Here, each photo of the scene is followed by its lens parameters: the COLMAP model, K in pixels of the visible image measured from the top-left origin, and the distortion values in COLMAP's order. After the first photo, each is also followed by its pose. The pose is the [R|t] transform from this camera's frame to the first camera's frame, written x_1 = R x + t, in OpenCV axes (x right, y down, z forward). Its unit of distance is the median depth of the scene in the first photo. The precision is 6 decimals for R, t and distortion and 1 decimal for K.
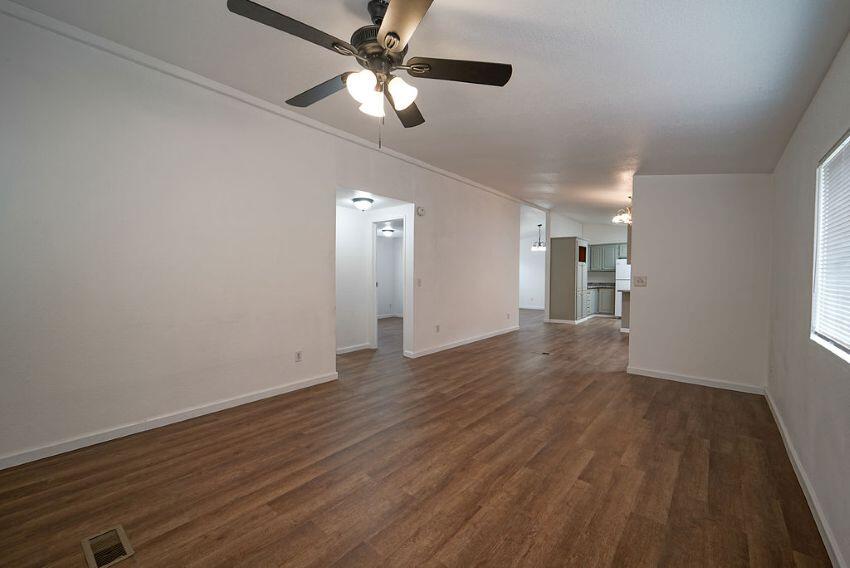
lens RADIAL K [[342.2, 0, 426.3], [0, 342.2, 284.9], [0, 0, 1]] dist [0.001834, -0.000098]
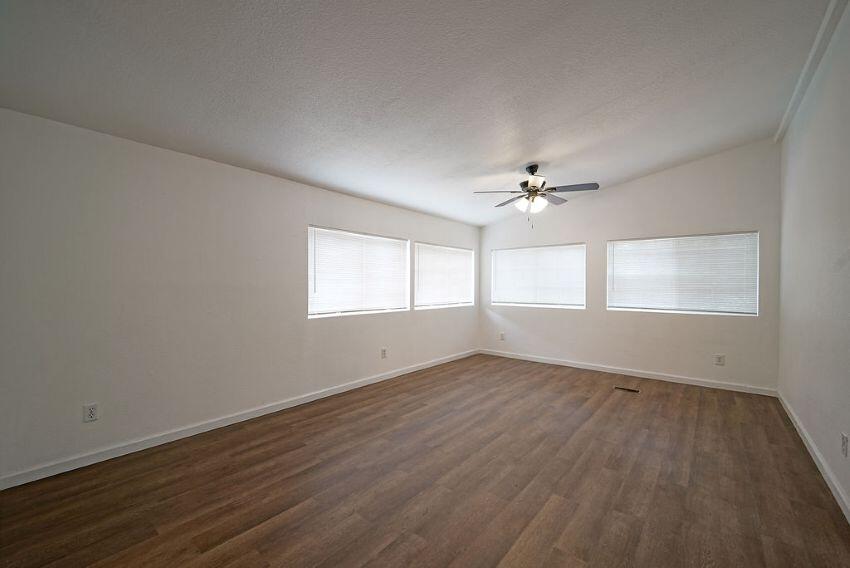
lens RADIAL K [[342.2, 0, 426.3], [0, 342.2, 284.9], [0, 0, 1]] dist [0.001834, -0.000098]
pose [[-0.999968, -0.006169, -0.005040, 0.386922], [-0.006318, 0.999523, 0.030225, -0.065069], [0.004851, 0.030256, -0.999530, 2.229189]]
